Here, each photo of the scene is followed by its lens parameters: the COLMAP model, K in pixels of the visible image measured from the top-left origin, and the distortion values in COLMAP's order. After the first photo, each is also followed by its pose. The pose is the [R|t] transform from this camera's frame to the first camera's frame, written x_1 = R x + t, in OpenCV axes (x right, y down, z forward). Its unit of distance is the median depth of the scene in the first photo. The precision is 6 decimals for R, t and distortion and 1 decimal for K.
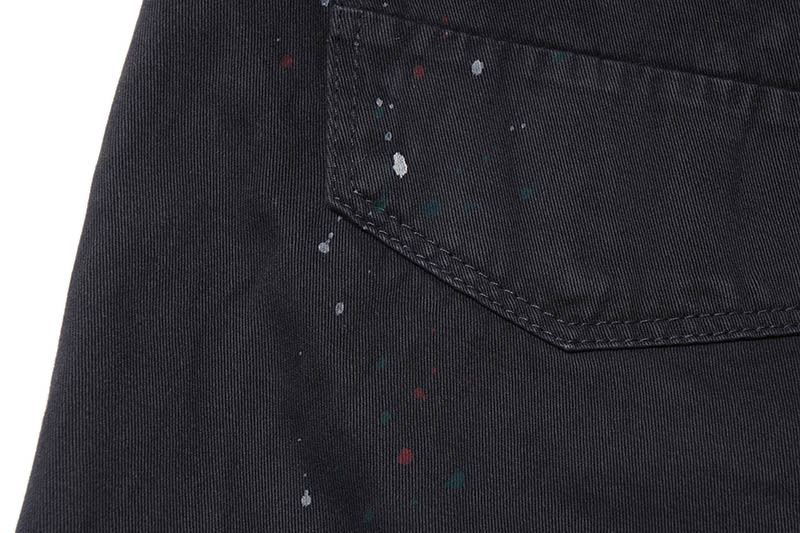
lens RADIAL K [[1825.9, 0, 403.5], [0, 1825.9, 269.0], [0, 0, 1]] dist [-0.029961, 0.000000]
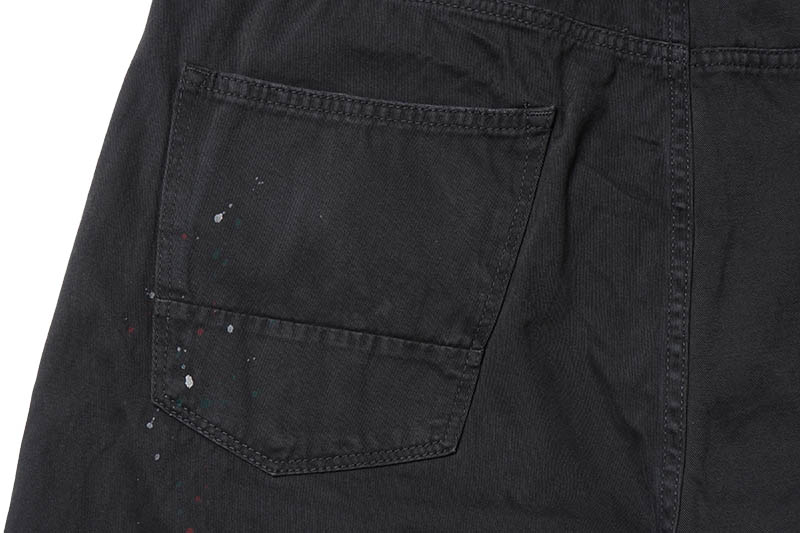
lens RADIAL K [[1516.0, 0, 394.8], [0, 1516.0, 263.3], [0, 0, 1]] dist [0.004581, 0.000000]
pose [[0.999616, -0.008706, 0.026304, 0.177810], [0.008609, 0.999956, 0.003775, -0.188655], [-0.026336, -0.003547, 0.999647, -0.640539]]
